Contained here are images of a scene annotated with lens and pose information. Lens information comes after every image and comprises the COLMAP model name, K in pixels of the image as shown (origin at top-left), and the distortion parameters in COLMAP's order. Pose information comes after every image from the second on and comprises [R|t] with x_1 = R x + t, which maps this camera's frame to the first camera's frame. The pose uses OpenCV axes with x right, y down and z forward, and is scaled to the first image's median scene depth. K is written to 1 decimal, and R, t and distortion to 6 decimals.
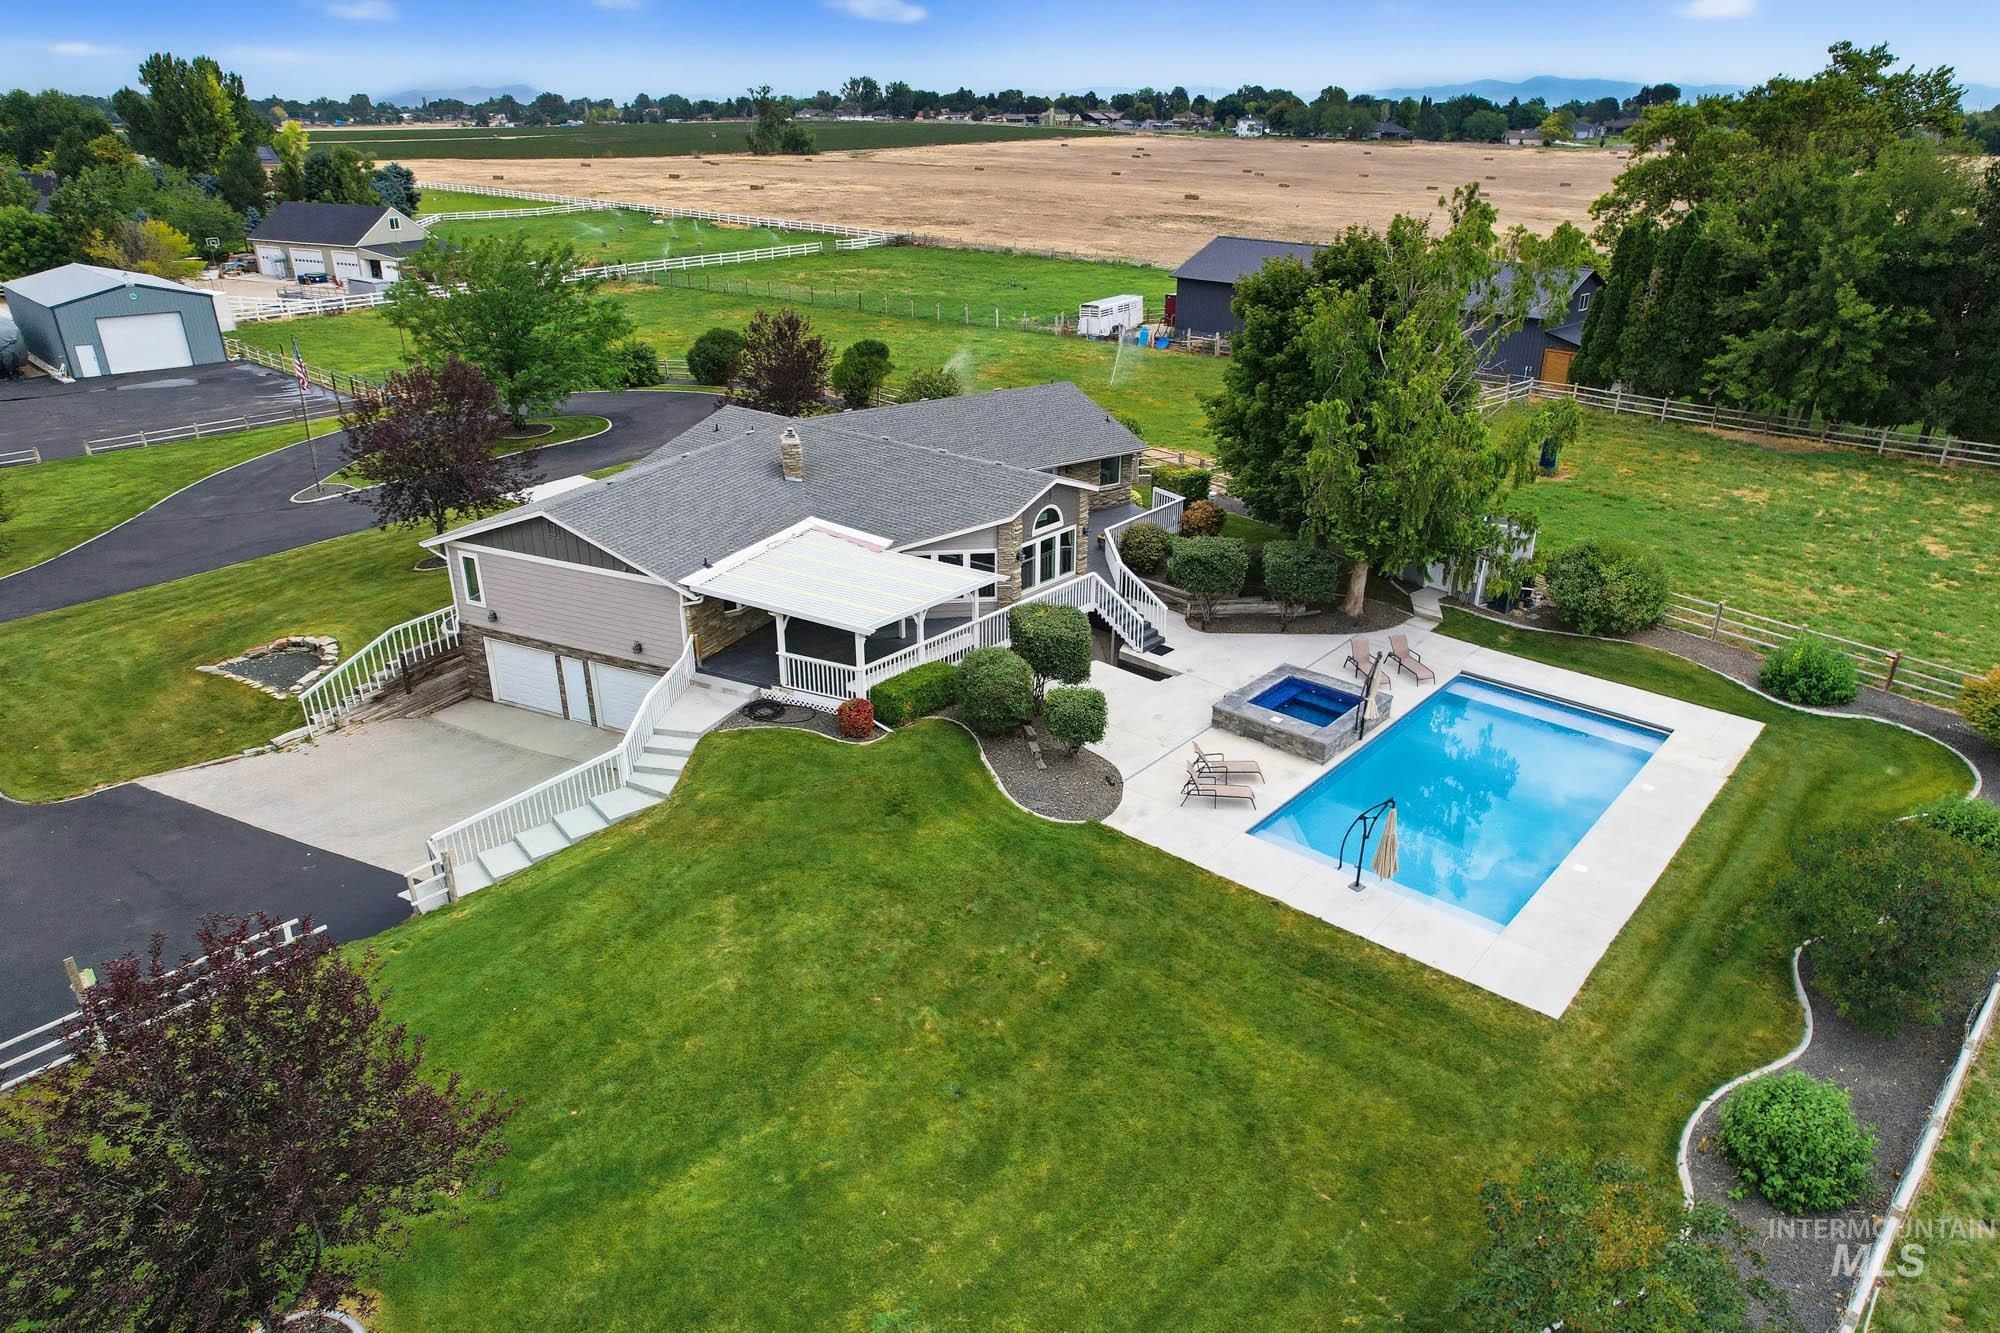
lens RADIAL K [[1287.9, 0, 994.2], [0, 1287.9, 670.6], [0, 0, 1]] dist [-0.053891, 0.059761]
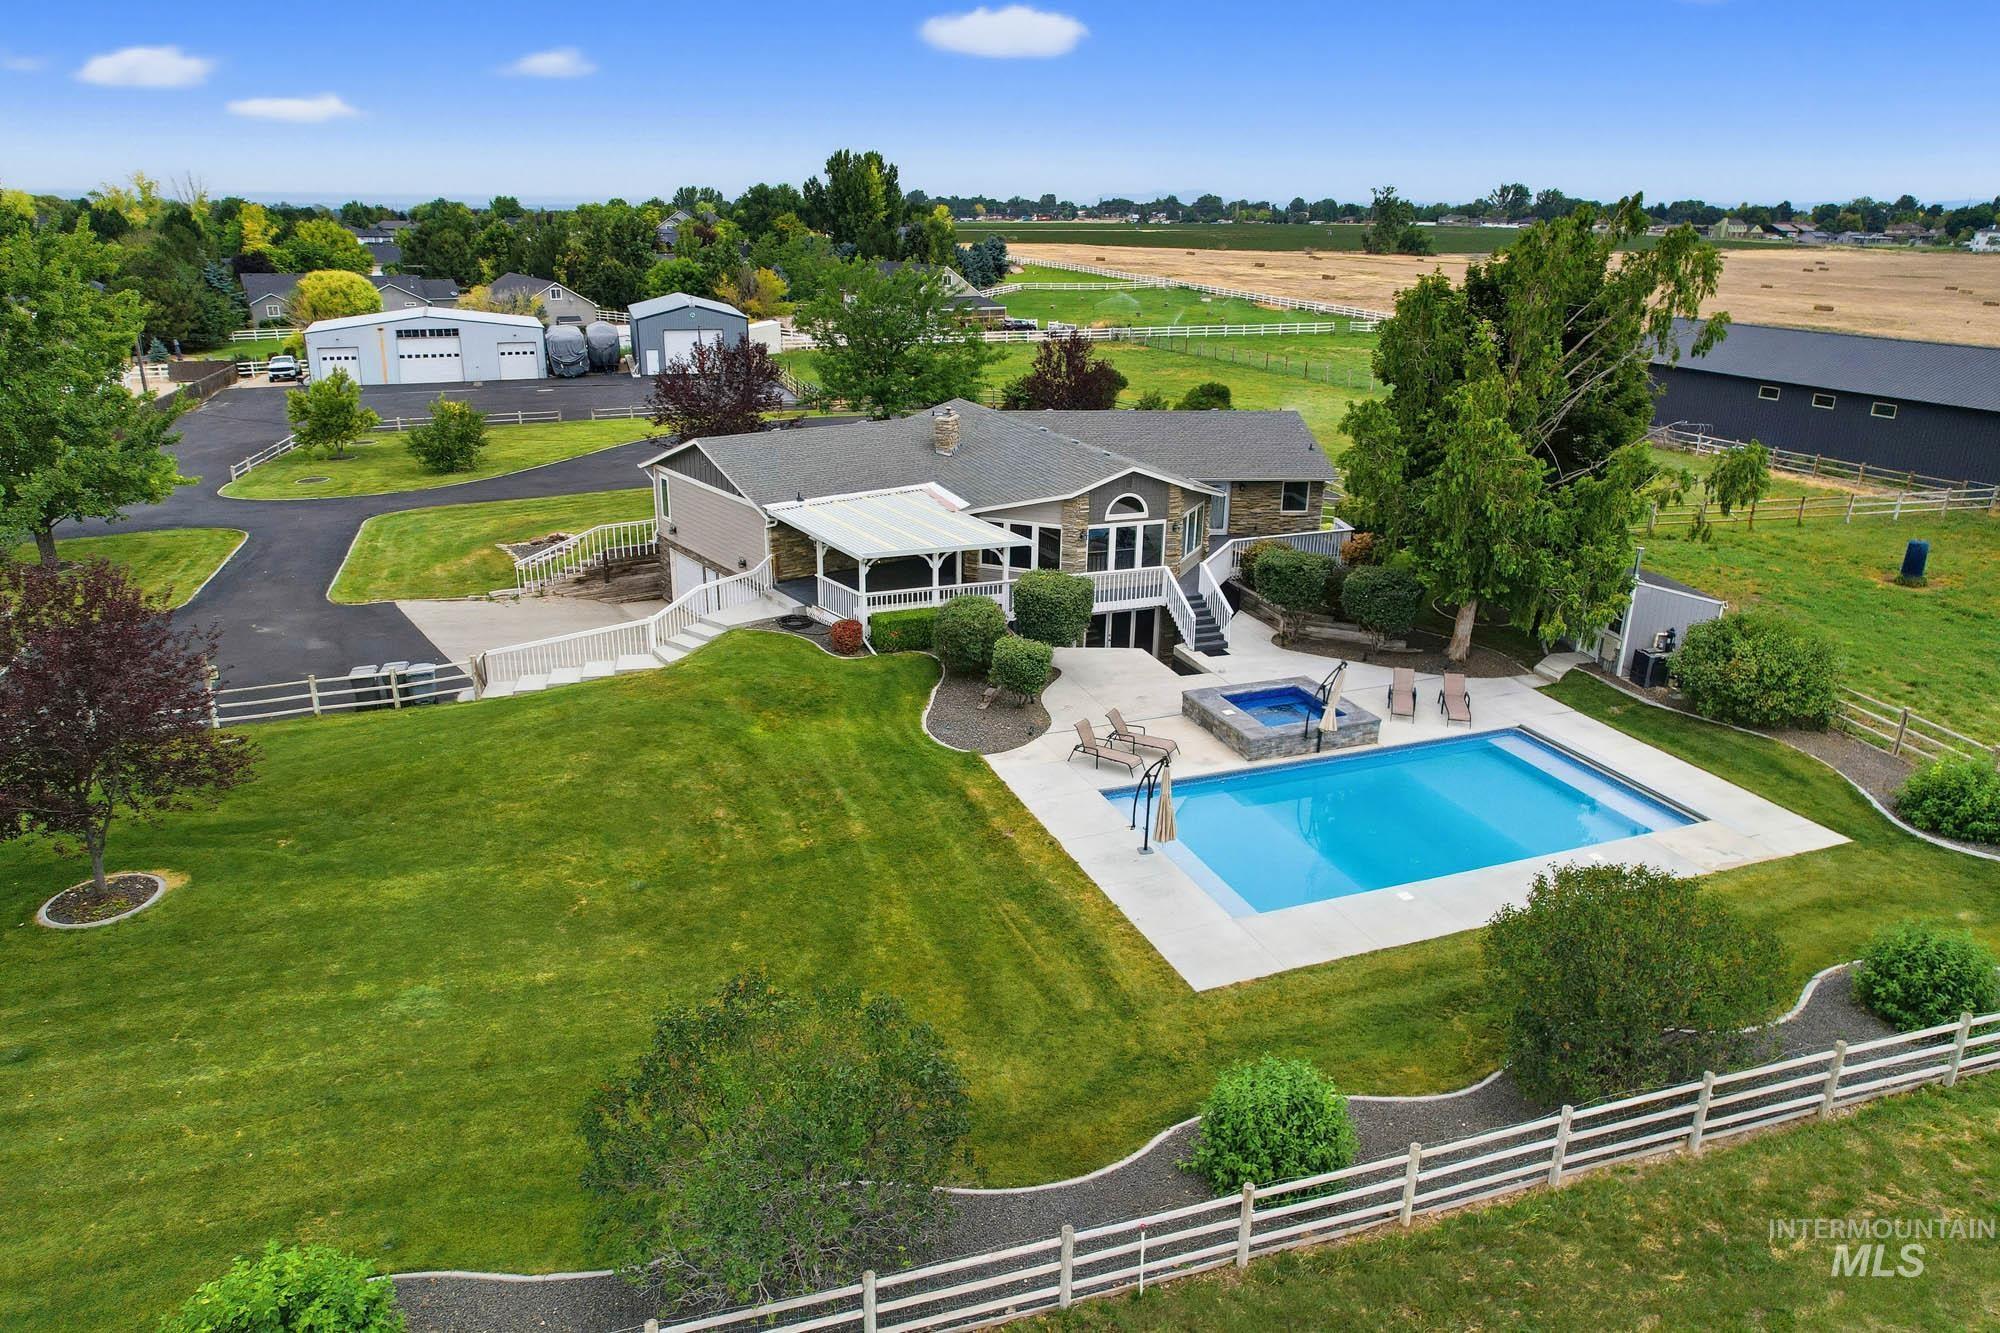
lens RADIAL K [[1287.9, 0, 989.6], [0, 1287.9, 674.3], [0, 0, 1]] dist [-0.053891, 0.059761]
pose [[0.887577, 0.168800, -0.428618, 0.399434], [-0.198540, 0.979767, -0.025278, 0.059699], [0.415678, 0.107534, 0.903132, 0.038083]]
